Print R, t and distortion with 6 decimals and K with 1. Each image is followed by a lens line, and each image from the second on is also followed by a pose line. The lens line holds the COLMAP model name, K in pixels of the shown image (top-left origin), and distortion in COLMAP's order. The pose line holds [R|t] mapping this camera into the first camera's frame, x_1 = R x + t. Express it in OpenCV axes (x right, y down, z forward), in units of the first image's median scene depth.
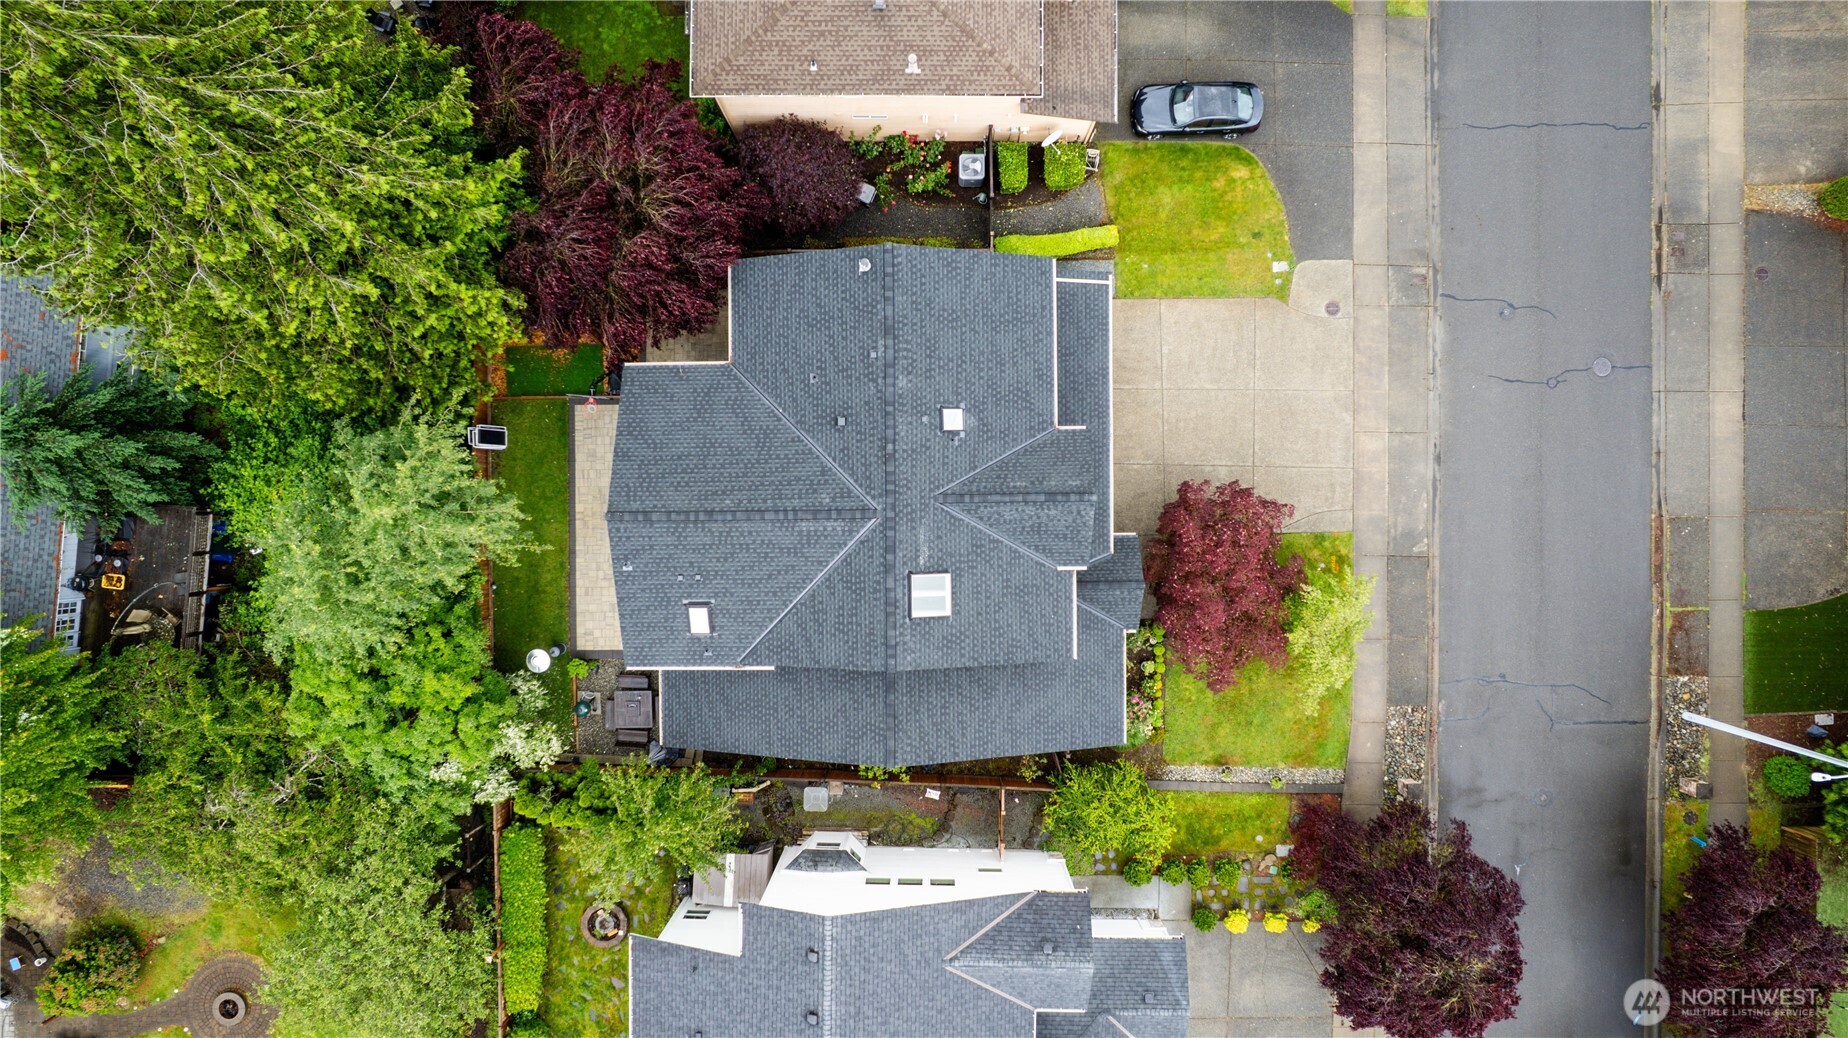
lens RADIAL K [[1208.7, 0, 922.2], [0, 1208.7, 502.1], [0, 0, 1]] dist [-0.051614, 0.025072]
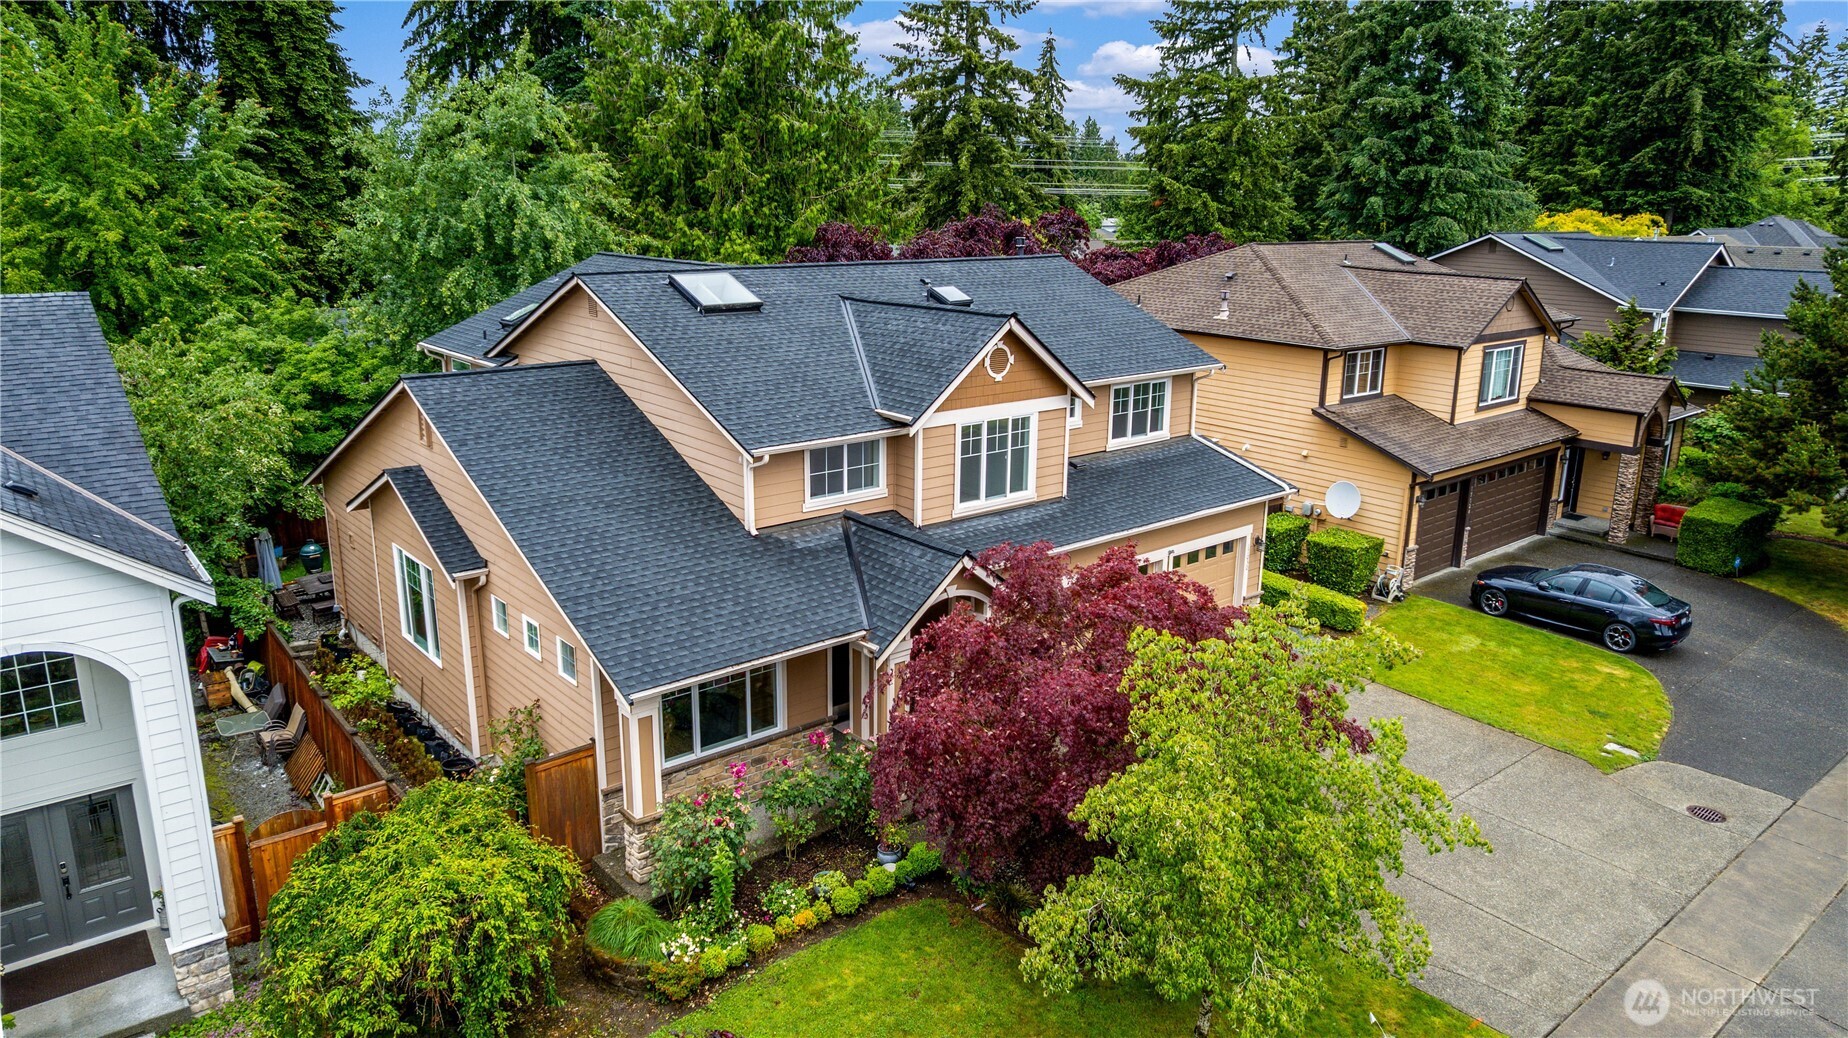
lens RADIAL K [[1208.7, 0, 942.3], [0, 1208.7, 534.3], [0, 0, 1]] dist [-0.051614, 0.025072]
pose [[0.651816, 0.203094, -0.730677, 0.483580], [-0.758371, 0.178198, -0.626992, 0.341004], [0.002867, 0.962808, 0.270173, 0.811980]]
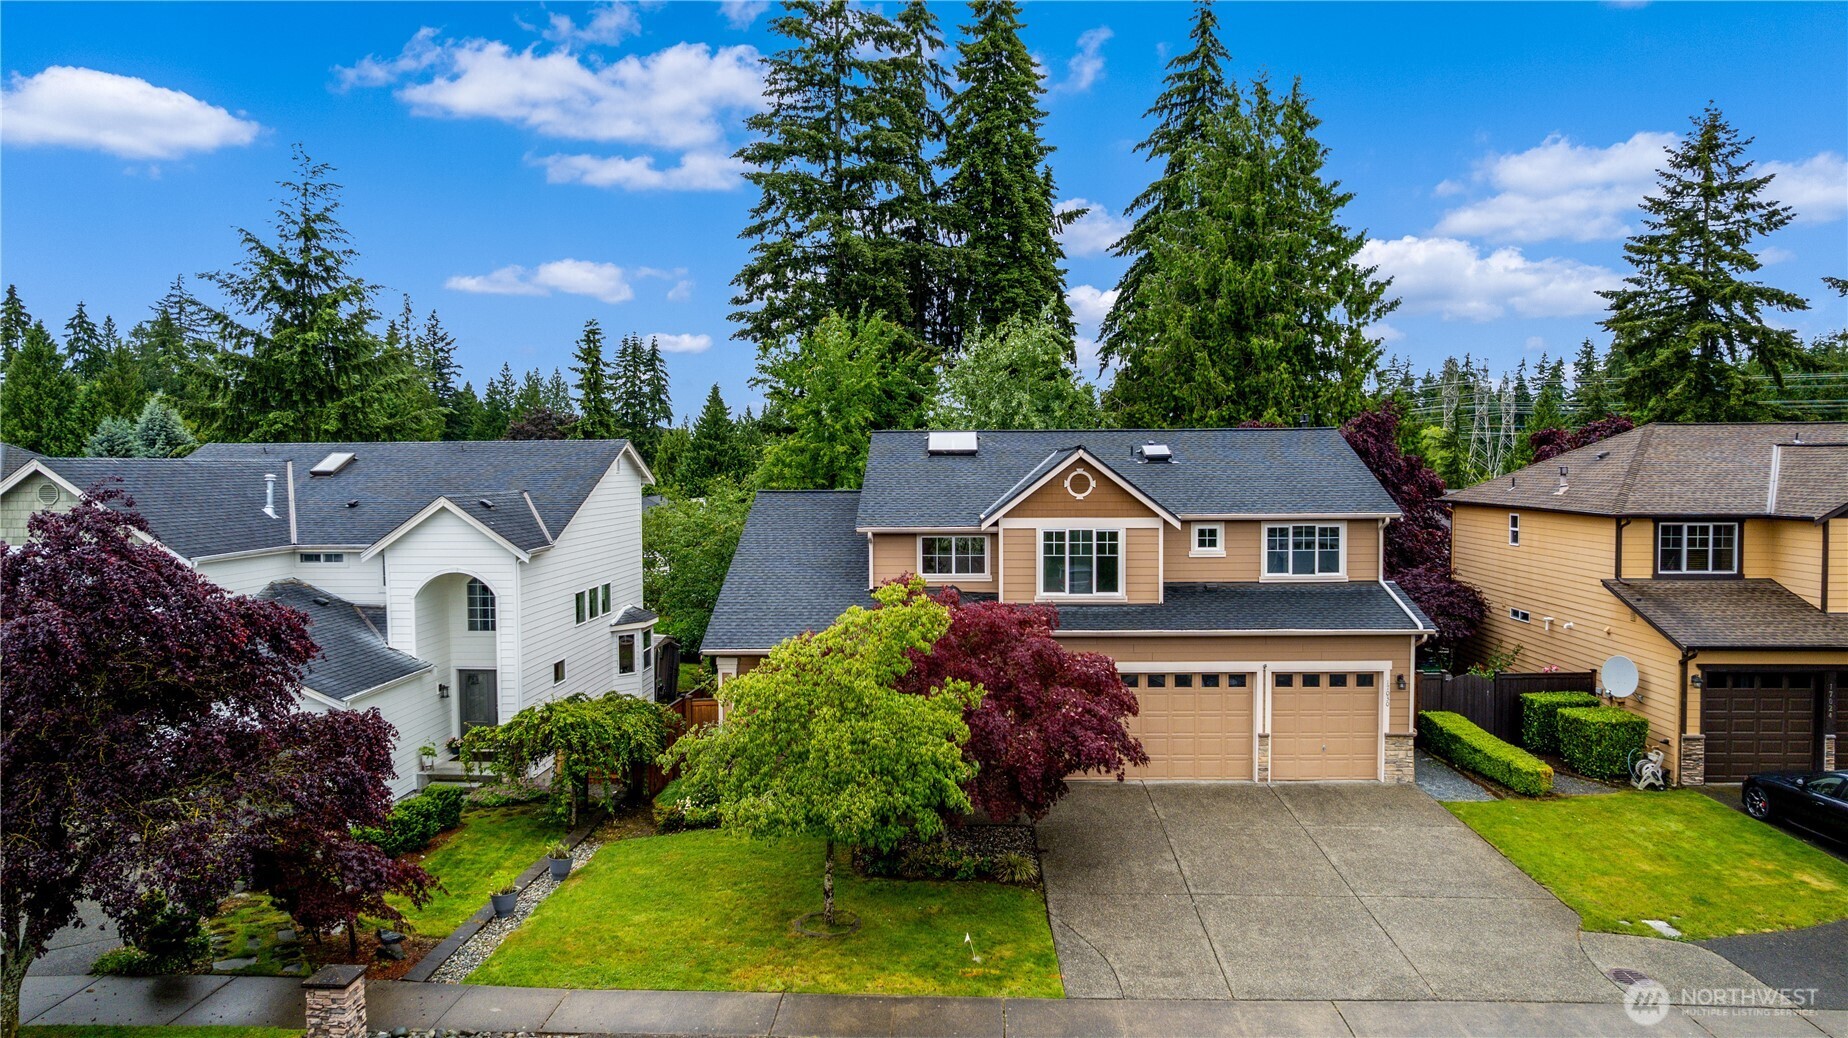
lens RADIAL K [[1208.7, 0, 932.9], [0, 1208.7, 521.3], [0, 0, 1]] dist [-0.051614, 0.025072]
pose [[-0.032121, 0.031889, -0.998975, 0.767372], [-0.999343, 0.015751, 0.032636, 0.054534], [0.016776, 0.999367, 0.031362, 0.876424]]
